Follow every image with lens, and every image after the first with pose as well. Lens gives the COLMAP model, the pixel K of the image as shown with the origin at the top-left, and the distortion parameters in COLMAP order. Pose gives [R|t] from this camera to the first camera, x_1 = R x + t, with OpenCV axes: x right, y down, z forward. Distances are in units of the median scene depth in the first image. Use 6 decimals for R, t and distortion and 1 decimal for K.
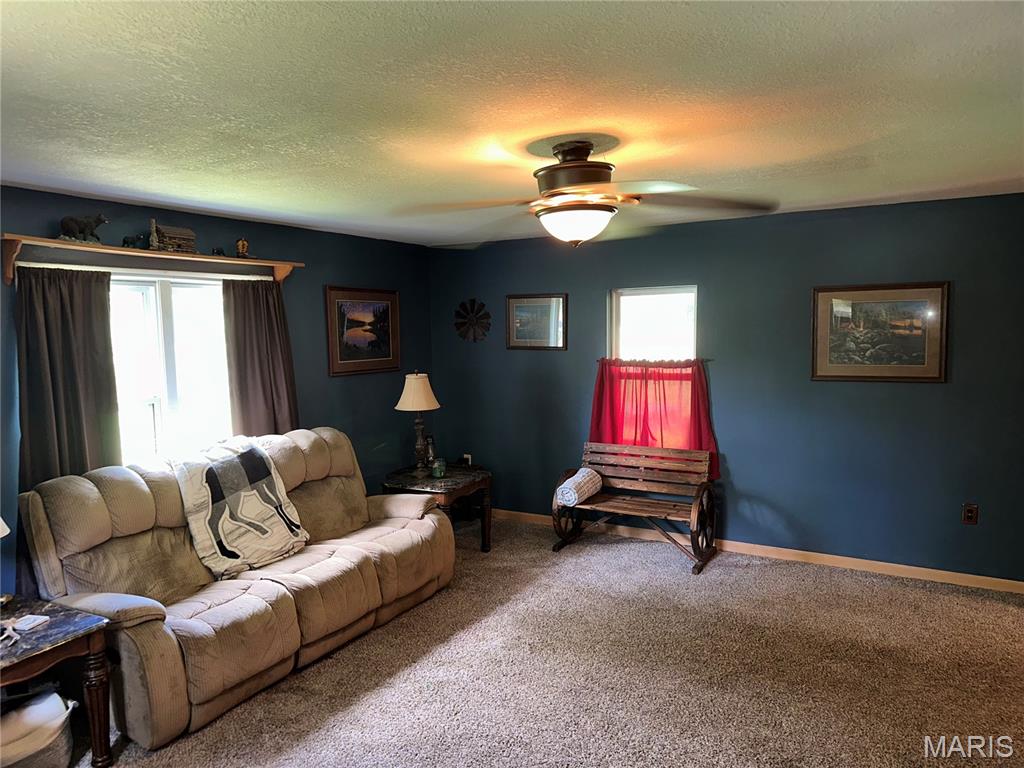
lens RADIAL K [[724.0, 0, 512.5], [0, 724.0, 388.6], [0, 0, 1]] dist [0.047543, -0.051818]
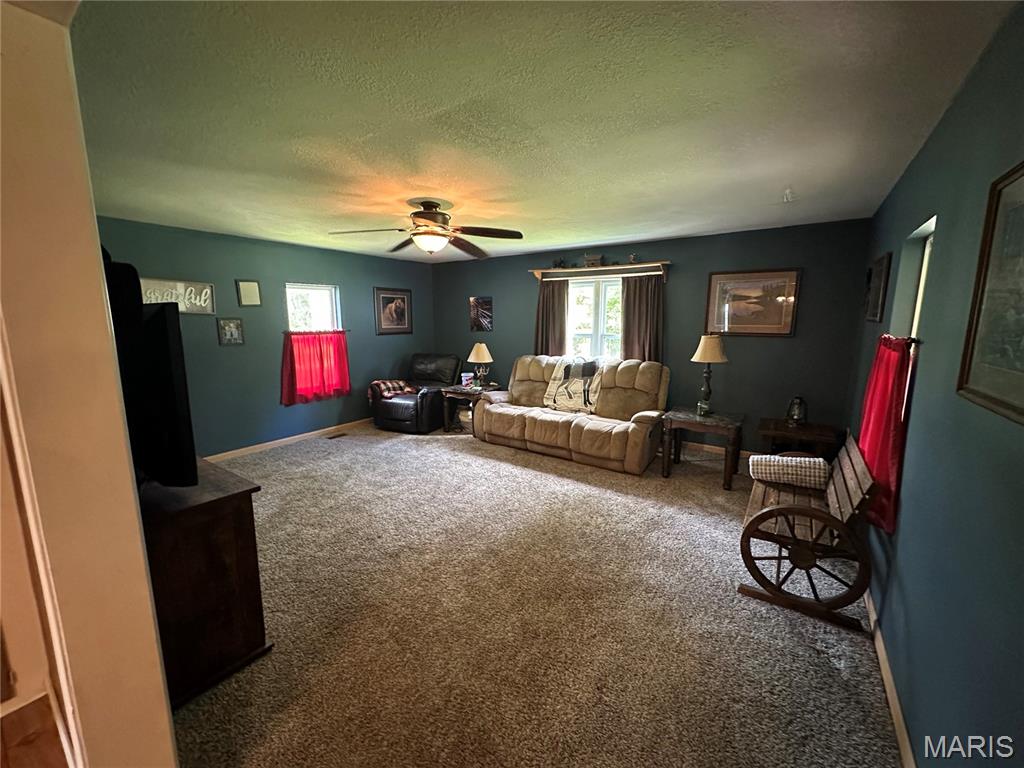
lens RADIAL K [[413.9, 0, 511.4], [0, 413.9, 387.6], [0, 0, 1]] dist [-0.002594, 0.001832]
pose [[-0.117570, 0.166916, -0.978936, 0.820046], [-0.096356, 0.979204, 0.178534, -0.030319], [0.988379, 0.115316, -0.099042, 0.904823]]
